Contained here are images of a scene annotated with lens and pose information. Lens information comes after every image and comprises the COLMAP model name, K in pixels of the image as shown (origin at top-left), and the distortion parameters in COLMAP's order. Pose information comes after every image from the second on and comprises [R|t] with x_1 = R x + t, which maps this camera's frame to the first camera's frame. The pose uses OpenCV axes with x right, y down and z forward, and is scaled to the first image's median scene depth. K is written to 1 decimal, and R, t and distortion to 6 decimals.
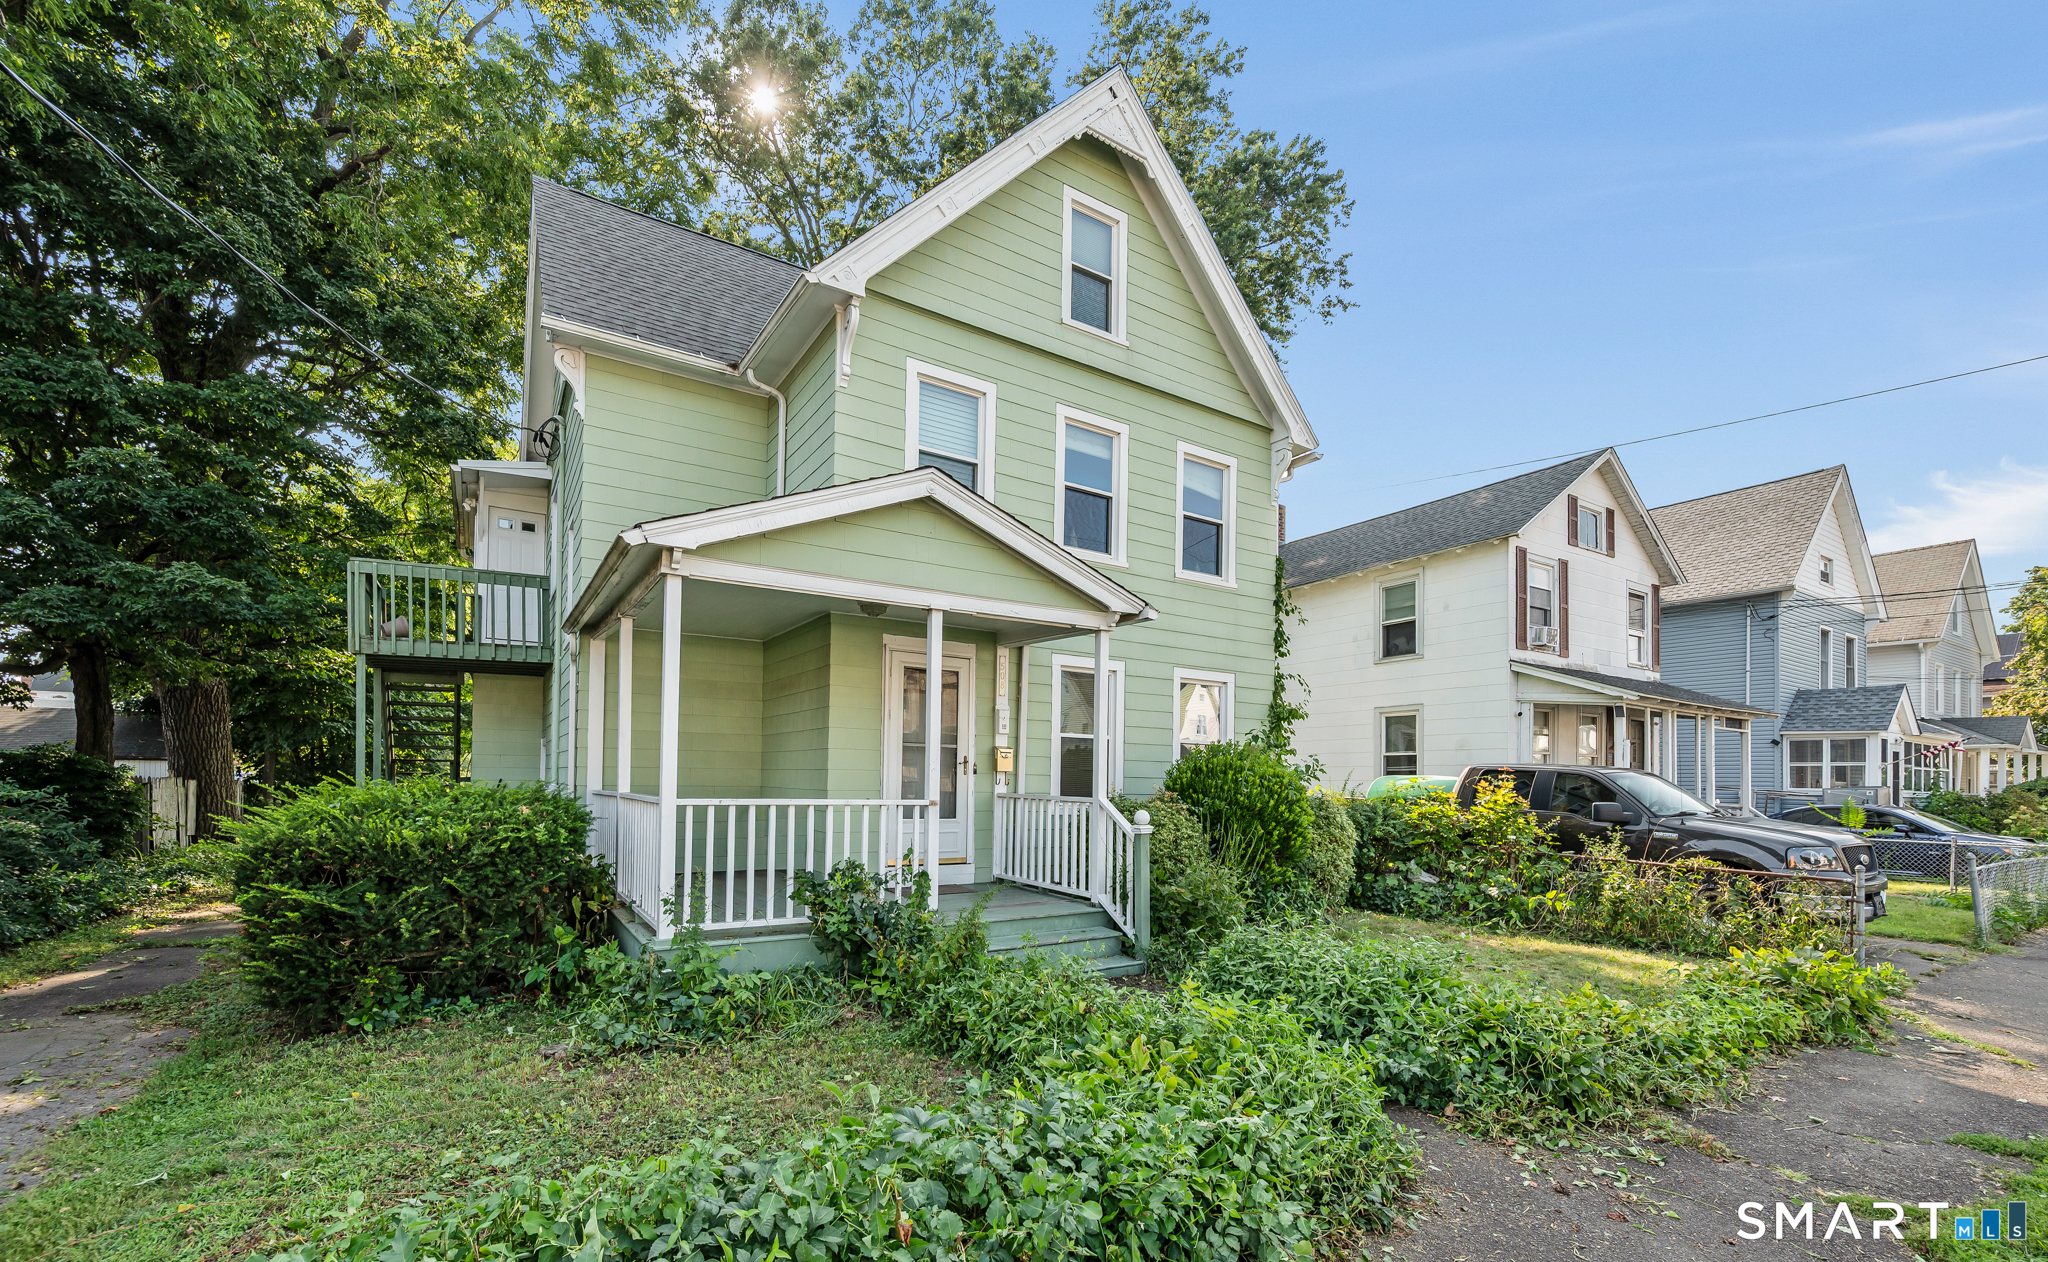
lens RADIAL K [[848.1, 0, 1002.7], [0, 848.1, 790.2], [0, 0, 1]] dist [0.003166, 0.000676]
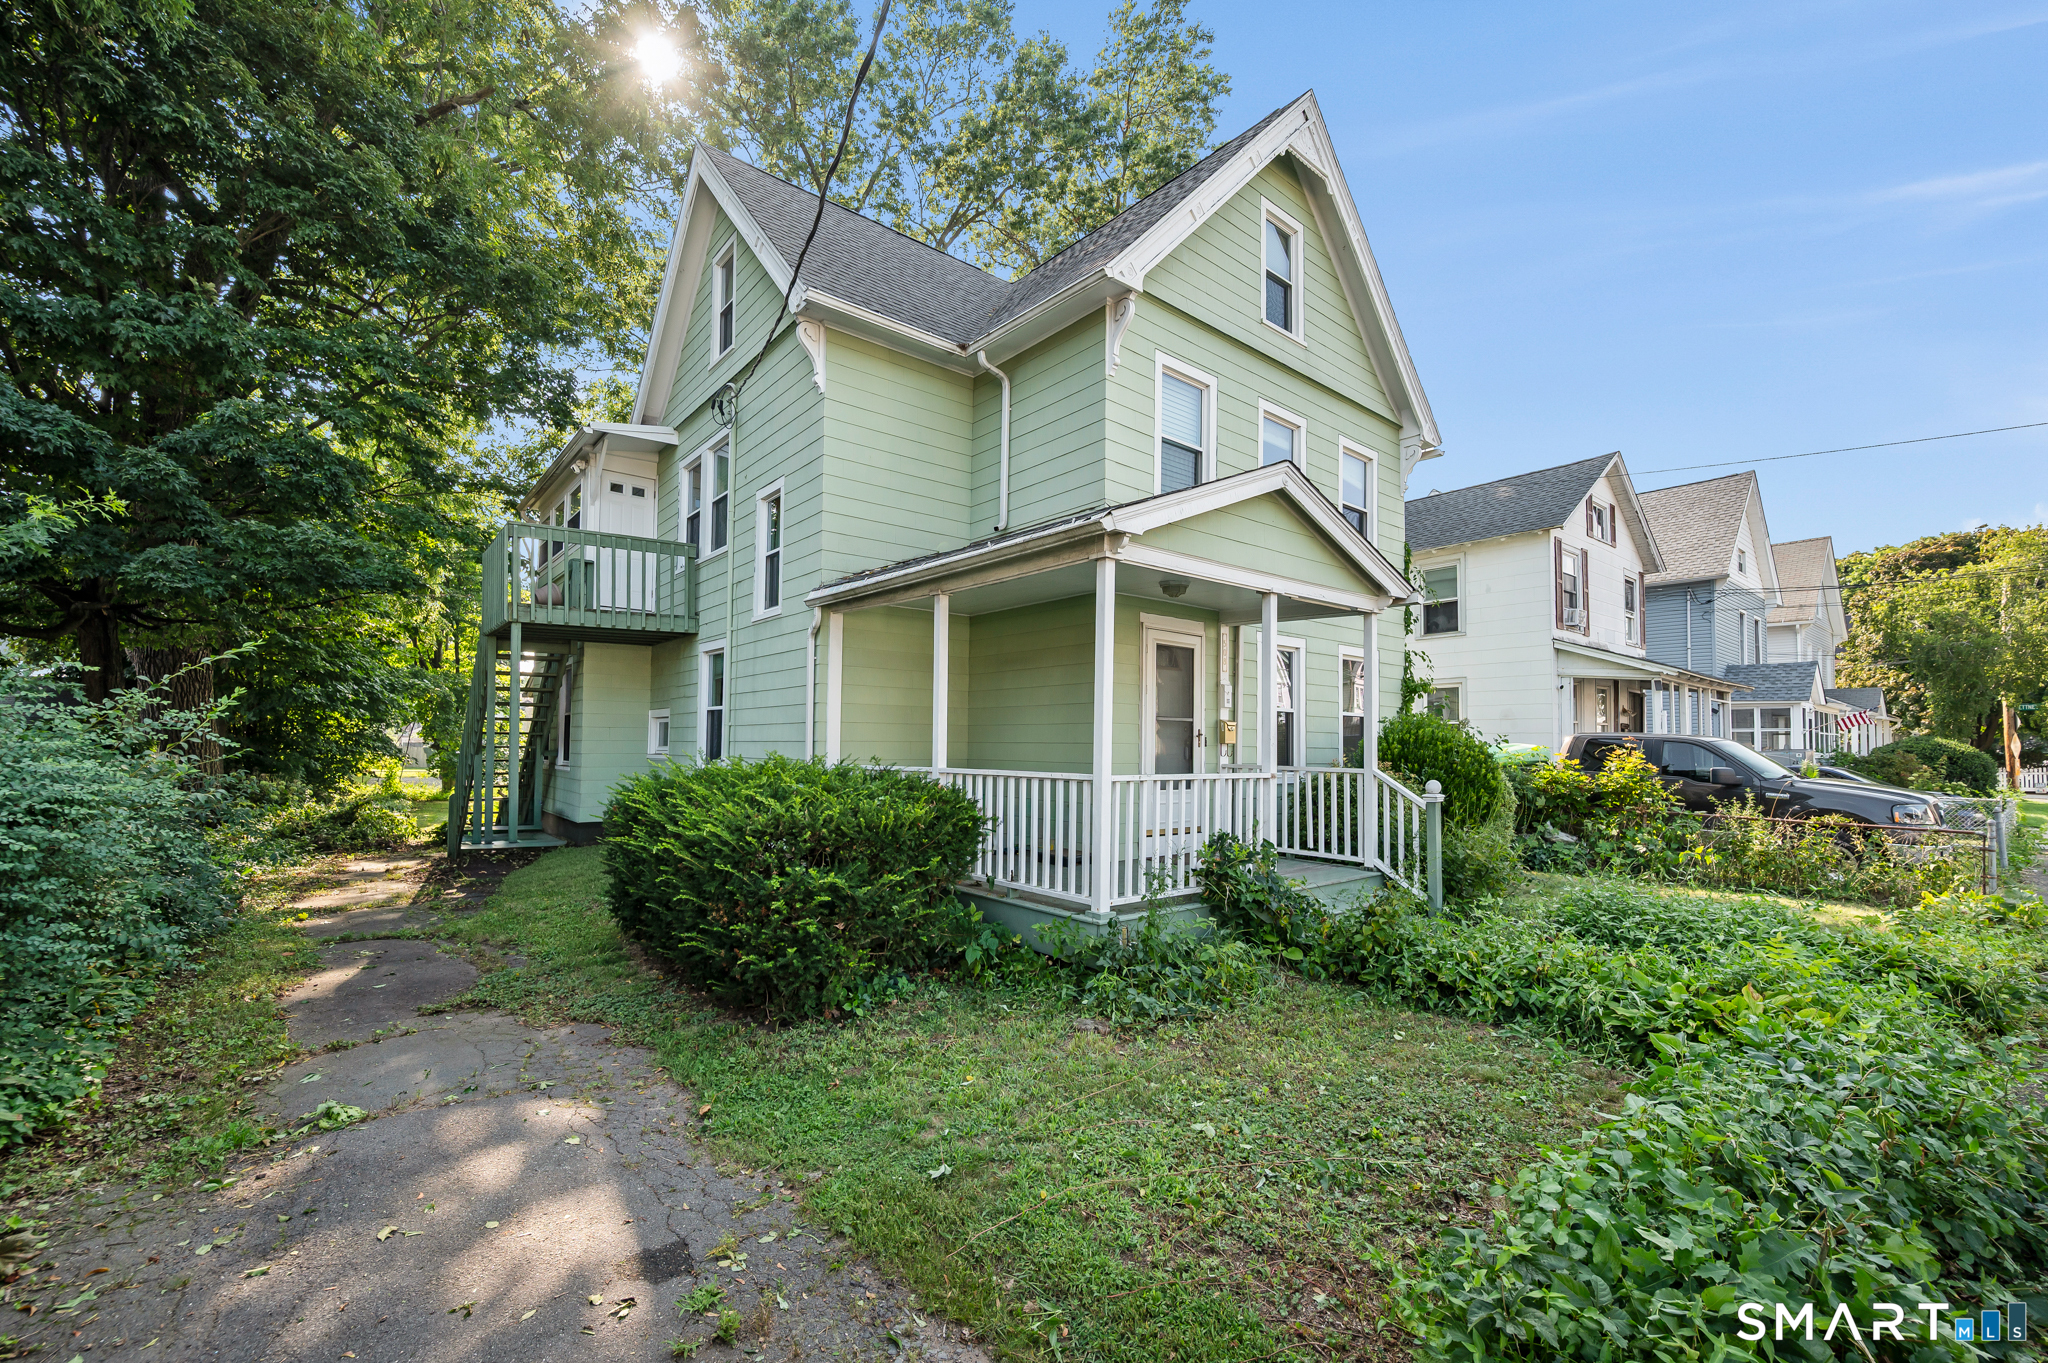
lens RADIAL K [[841.2, 0, 1026.1], [0, 841.2, 736.8], [0, 0, 1]] dist [0.000294, -0.000079]
pose [[0.991830, -0.005081, 0.127467, -0.346815], [0.008060, 0.999706, -0.022866, -0.008242], [-0.127313, 0.023707, 0.991579, 0.001631]]
